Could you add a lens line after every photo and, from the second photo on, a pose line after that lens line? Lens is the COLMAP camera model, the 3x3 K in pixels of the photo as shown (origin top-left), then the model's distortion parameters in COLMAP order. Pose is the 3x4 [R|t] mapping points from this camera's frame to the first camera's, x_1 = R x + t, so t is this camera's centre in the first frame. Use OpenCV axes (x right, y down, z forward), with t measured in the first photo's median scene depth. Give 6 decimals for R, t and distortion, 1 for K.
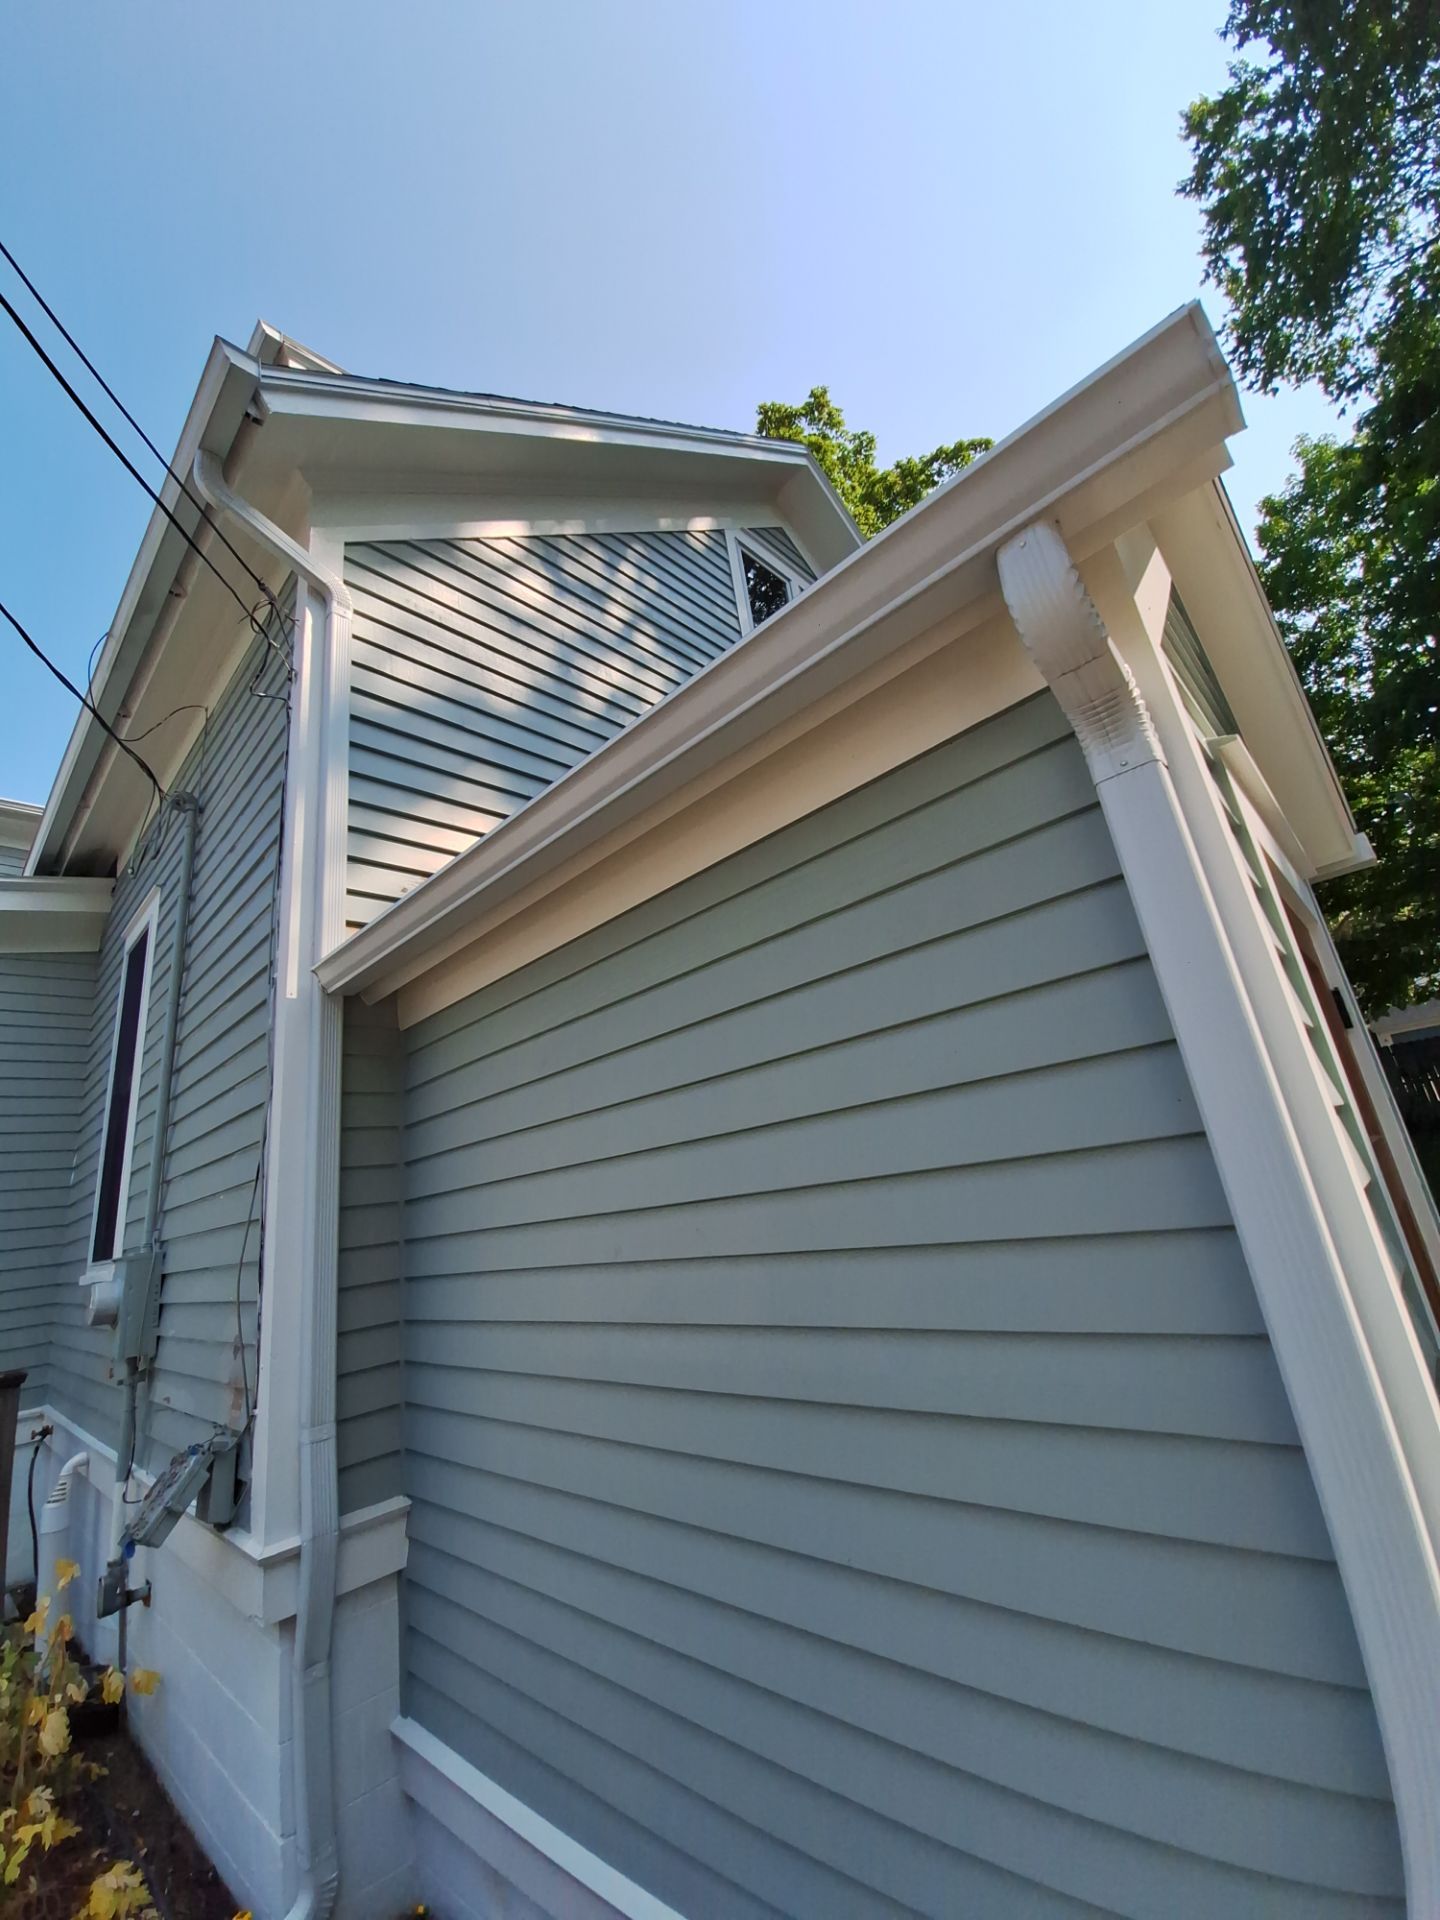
lens RADIAL K [[758.8, 0, 720.0], [0, 758.8, 960.0], [0, 0, 1]] dist [-0.000366, -0.008609]
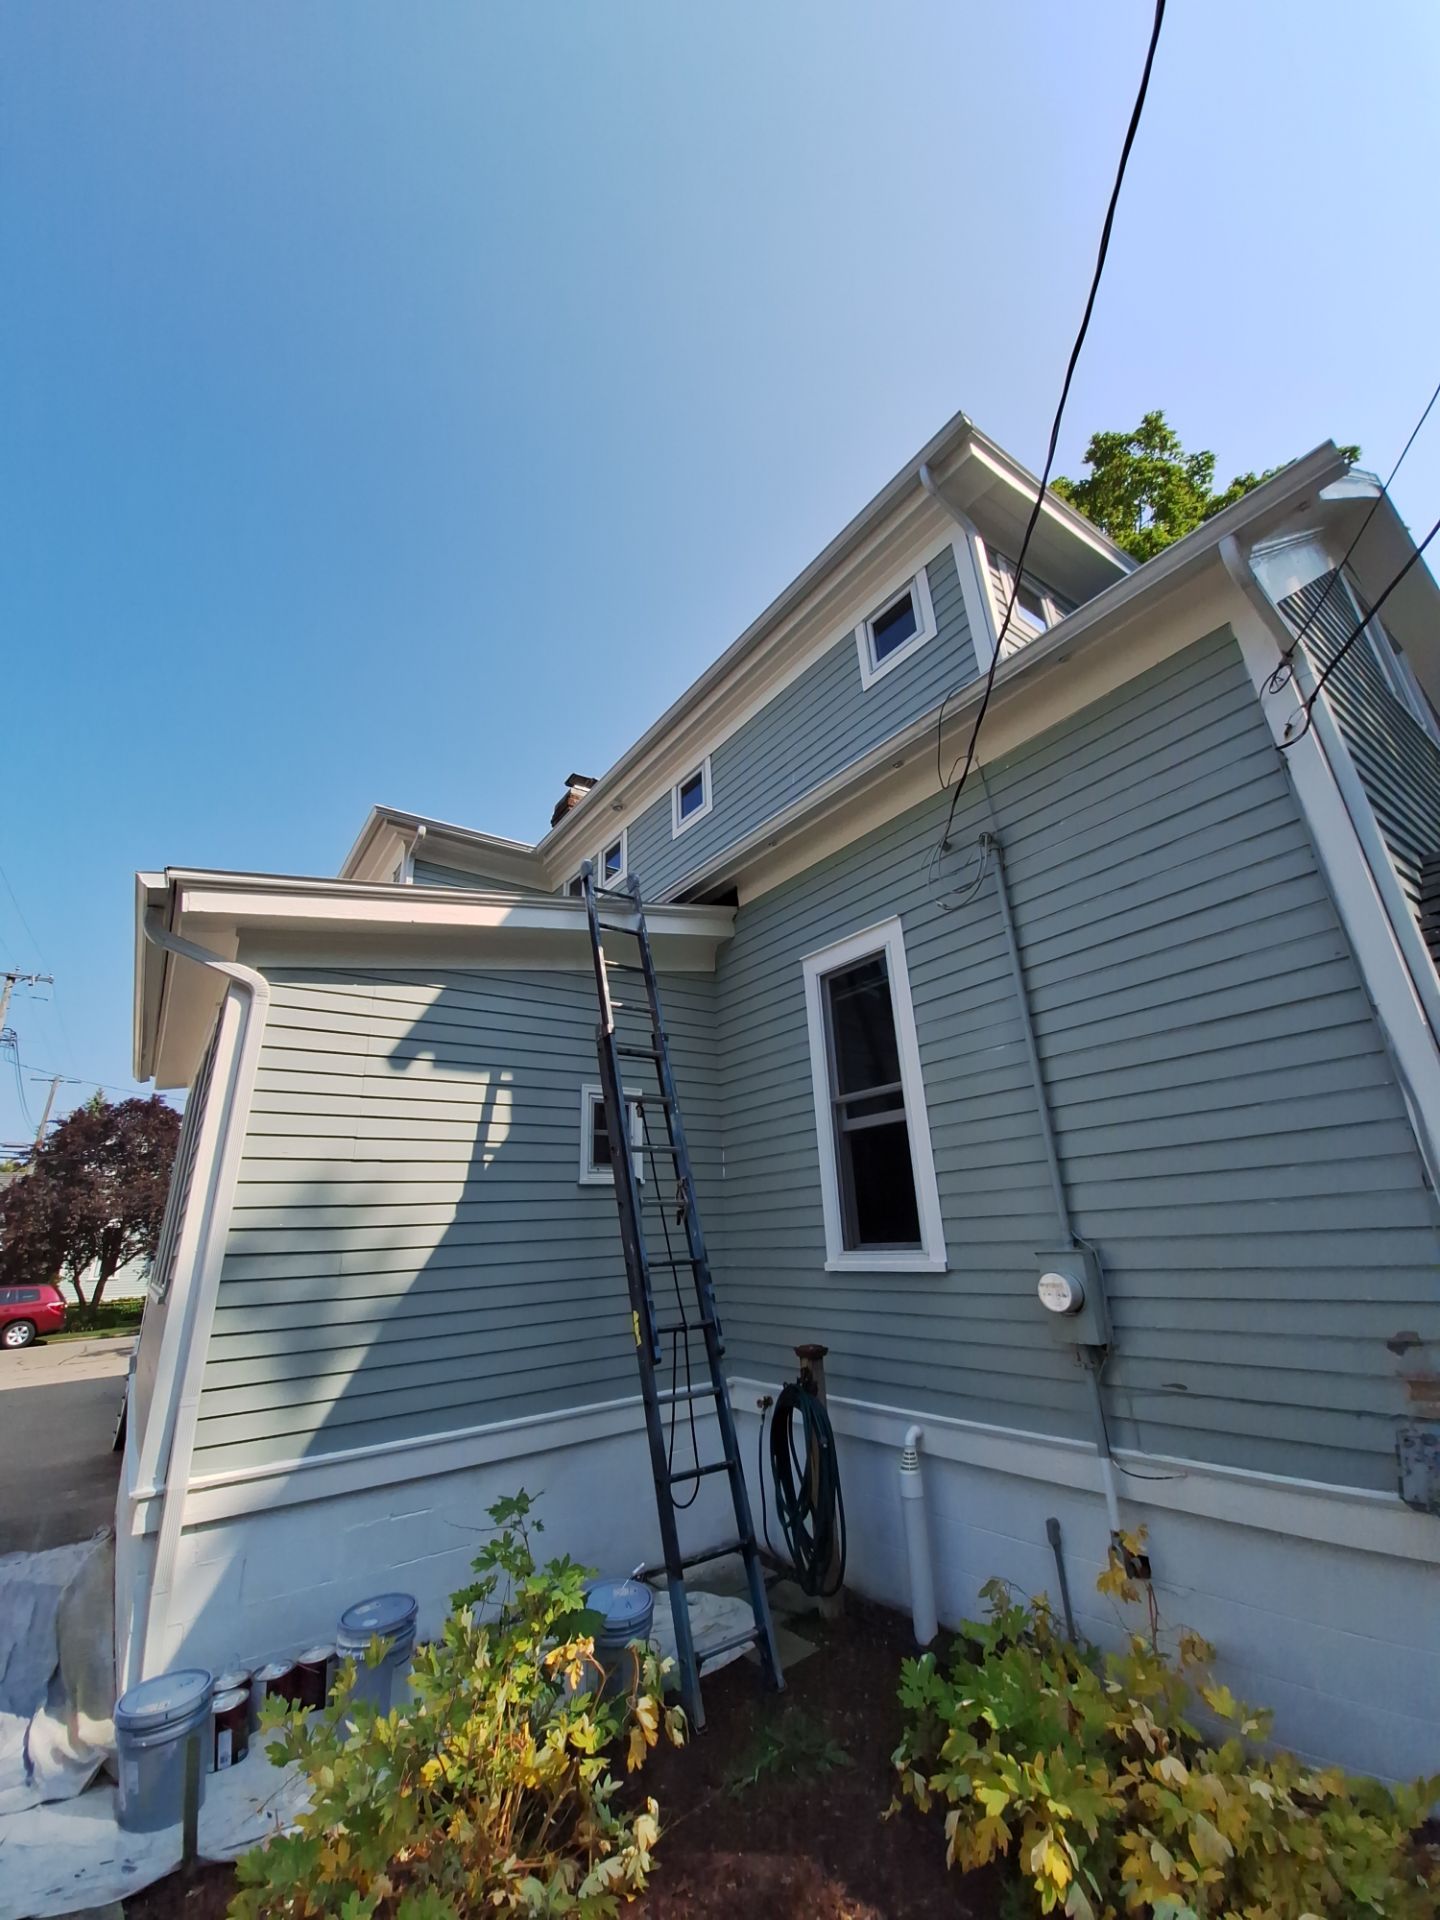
lens RADIAL K [[758.8, 0, 720.0], [0, 758.8, 960.0], [0, 0, 1]] dist [-0.000366, -0.008609]
pose [[0.981058, 0.017741, -0.192898, -0.220470], [-0.024976, 0.999070, -0.035140, 0.004289], [0.192095, 0.039293, 0.980589, -0.042336]]
